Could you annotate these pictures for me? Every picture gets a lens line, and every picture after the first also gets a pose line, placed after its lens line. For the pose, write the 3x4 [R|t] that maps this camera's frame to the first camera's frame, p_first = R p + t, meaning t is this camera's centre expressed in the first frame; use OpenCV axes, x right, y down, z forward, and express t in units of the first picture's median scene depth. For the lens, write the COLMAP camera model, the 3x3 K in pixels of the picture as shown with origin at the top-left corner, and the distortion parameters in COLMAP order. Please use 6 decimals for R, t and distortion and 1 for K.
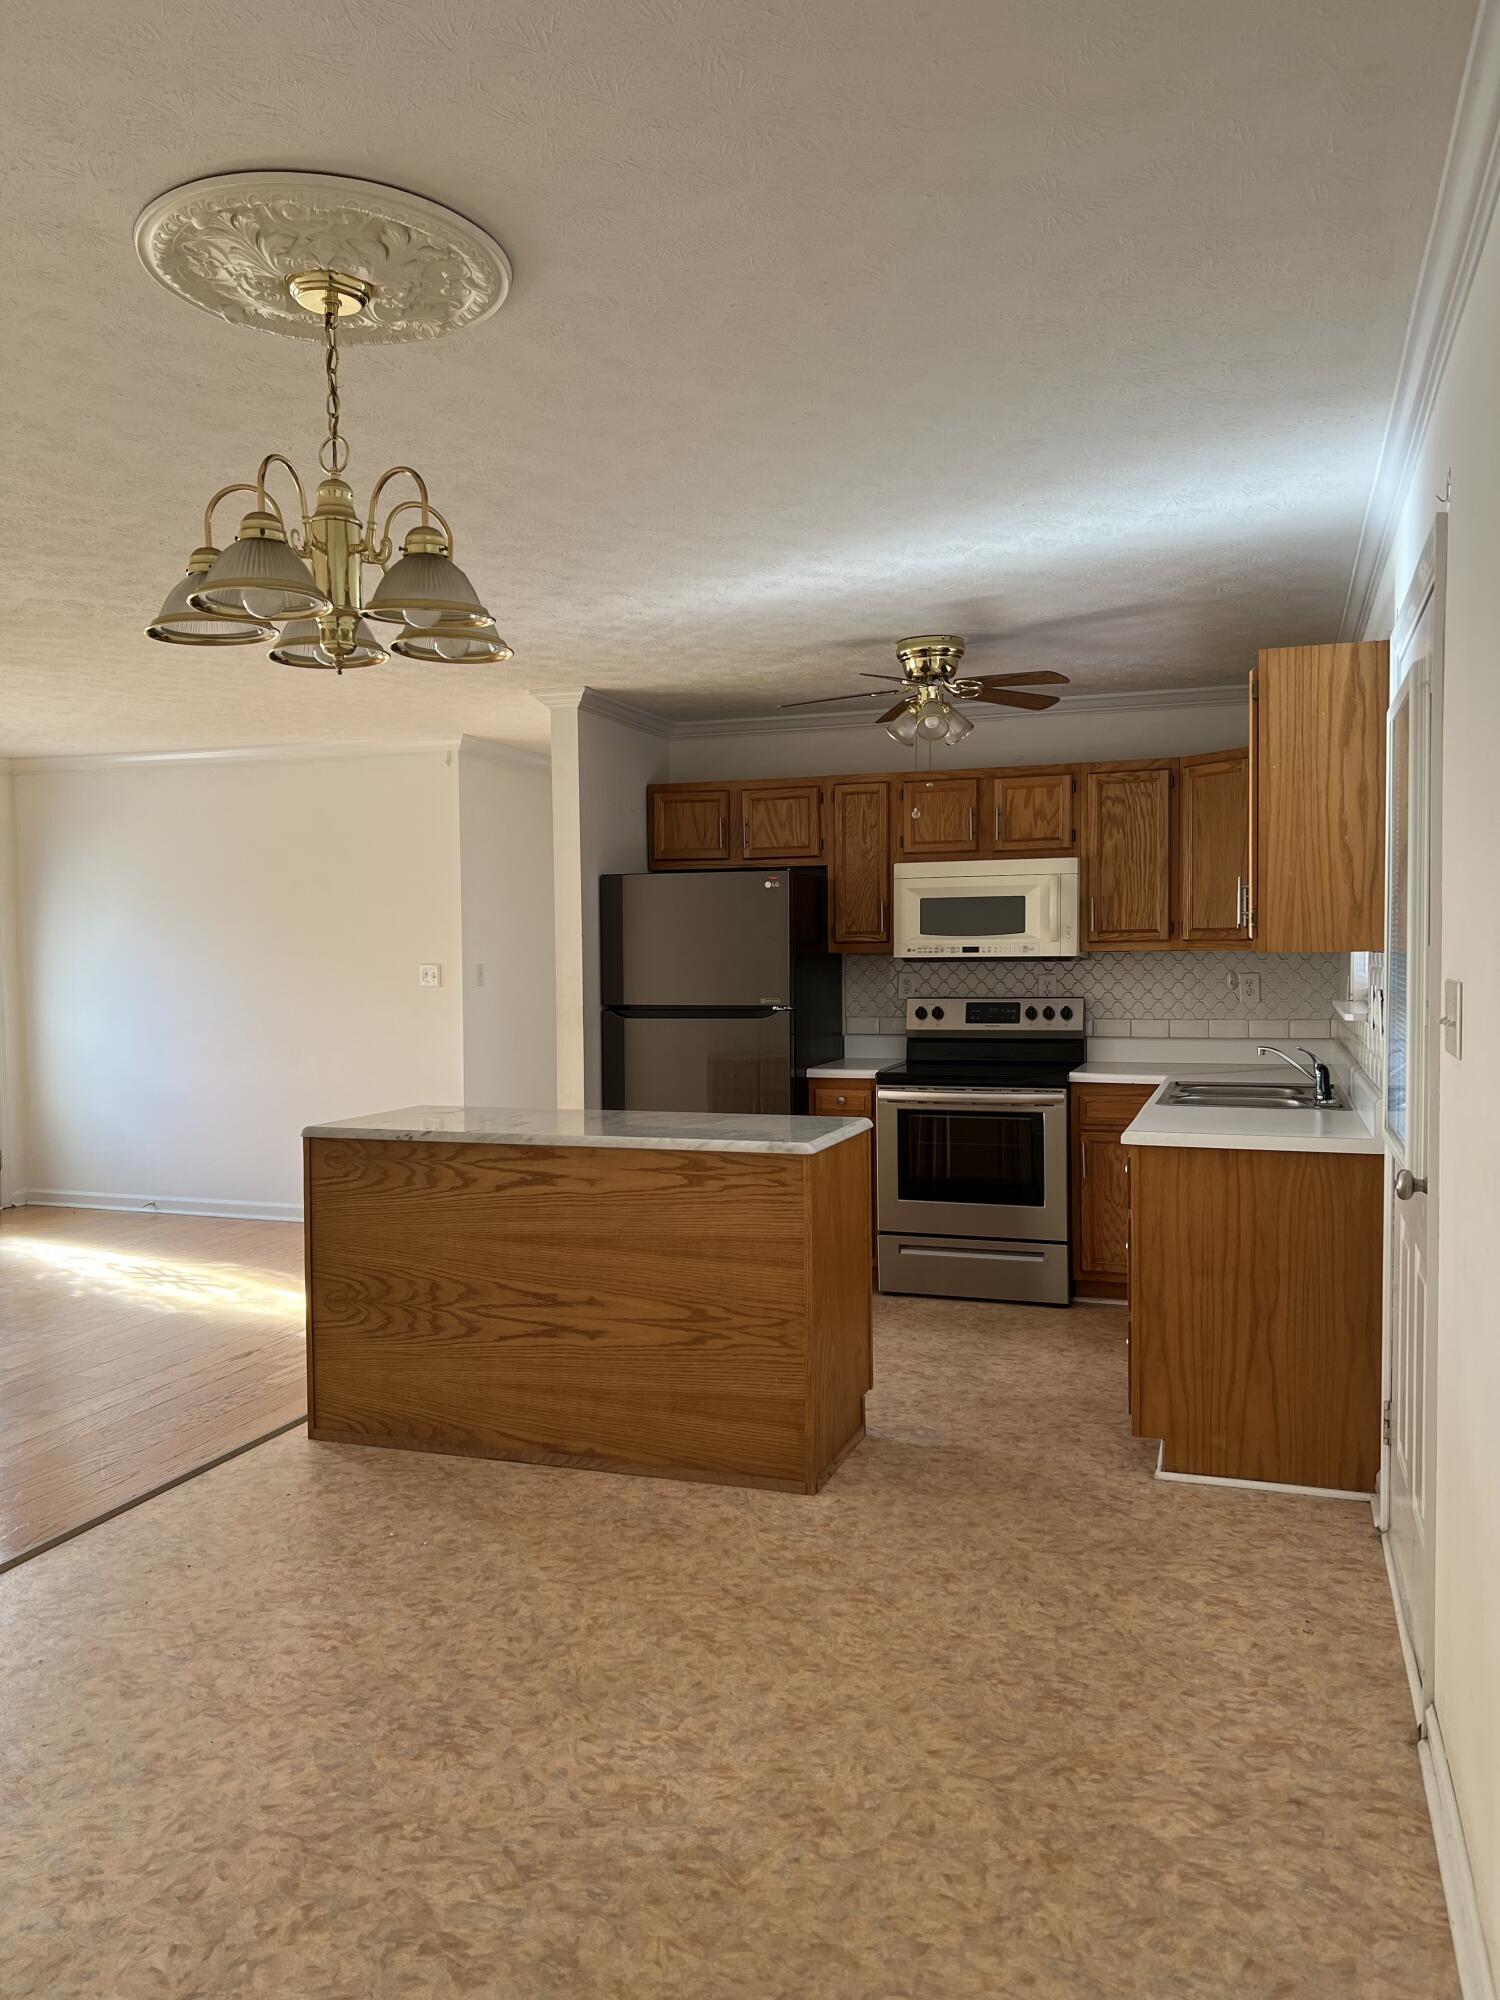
lens RADIAL K [[1488.7, 0, 755.7], [0, 1488.7, 1000.2], [0, 0, 1]] dist [0.028411, -0.043886]
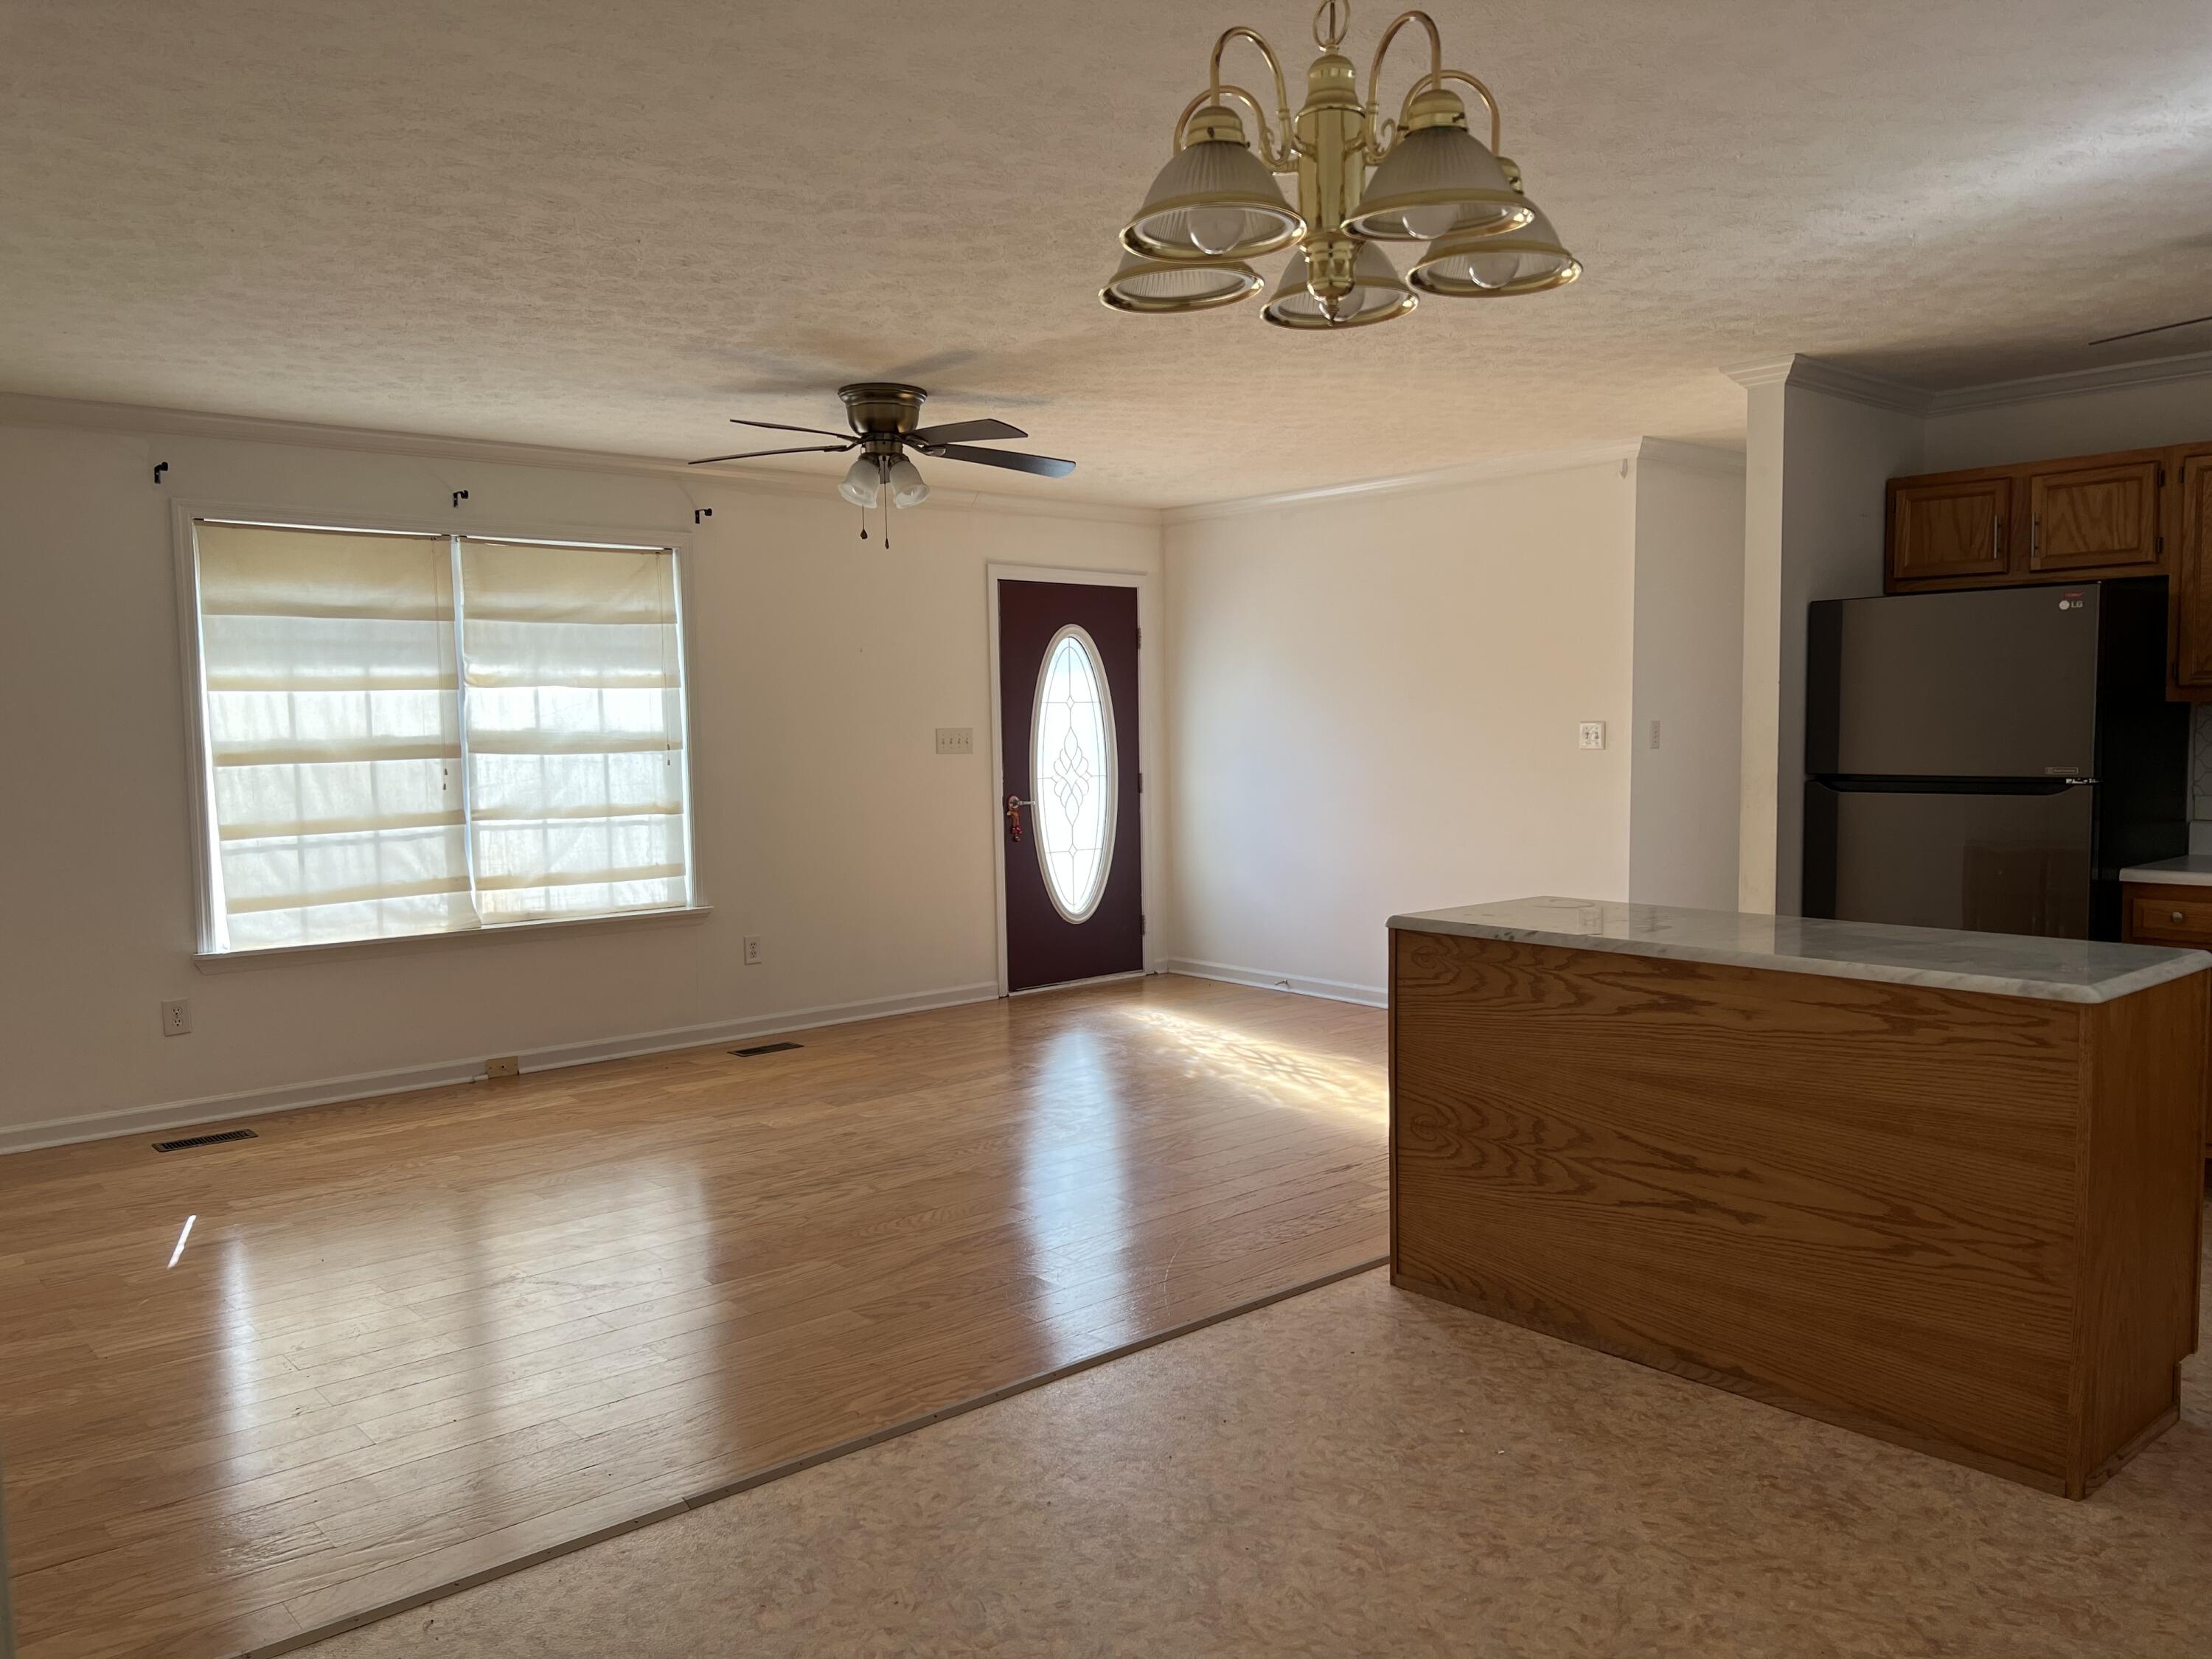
lens RADIAL K [[1646.5, 0, 1103.4], [0, 1646.5, 840.6], [0, 0, 1]] dist [0.028411, -0.043886]
pose [[0.860694, 0.033851, -0.507997, 0.027934], [-0.010015, 0.998720, 0.049583, -0.001298], [0.509025, -0.037588, 0.859931, 0.134789]]
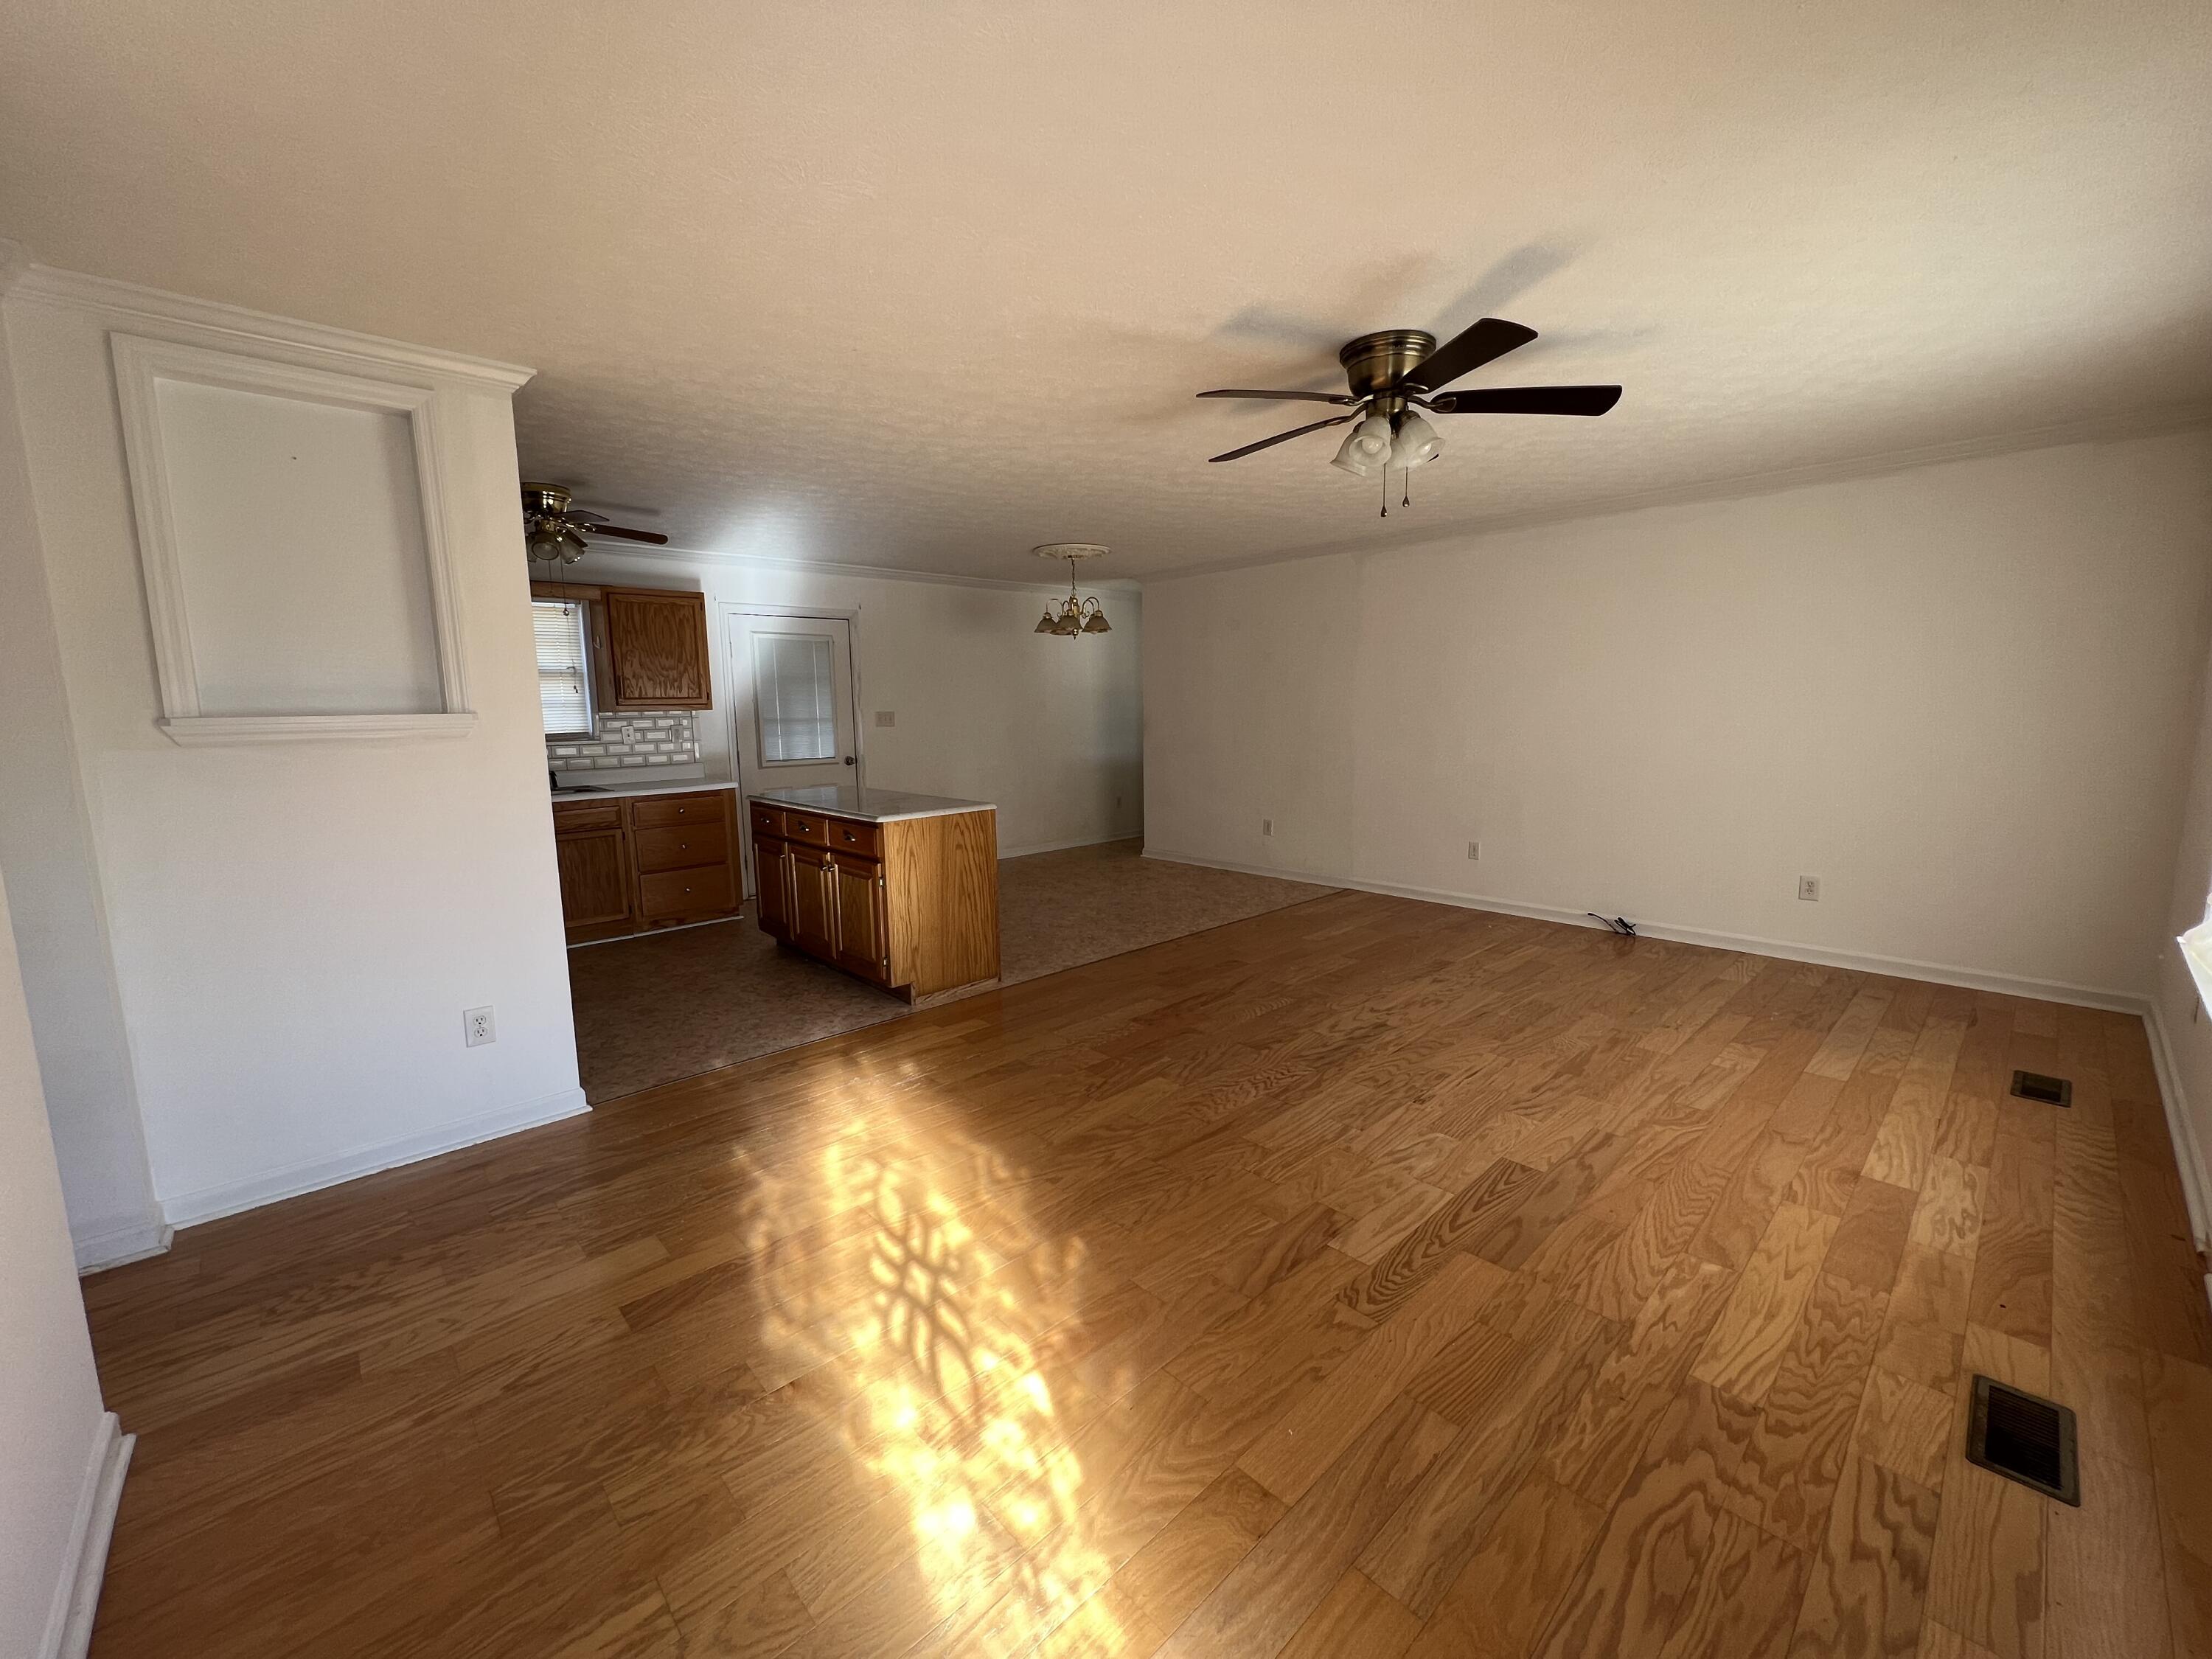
lens RADIAL K [[880.1, 0, 1102.5], [0, 880.1, 820.8], [0, 0, 1]] dist [-0.003353, 0.000668]
pose [[-0.877991, -0.040888, 0.476927, -0.936698], [0.042237, 0.985842, 0.162273, -0.056066], [-0.476810, 0.162618, -0.863833, 1.904832]]
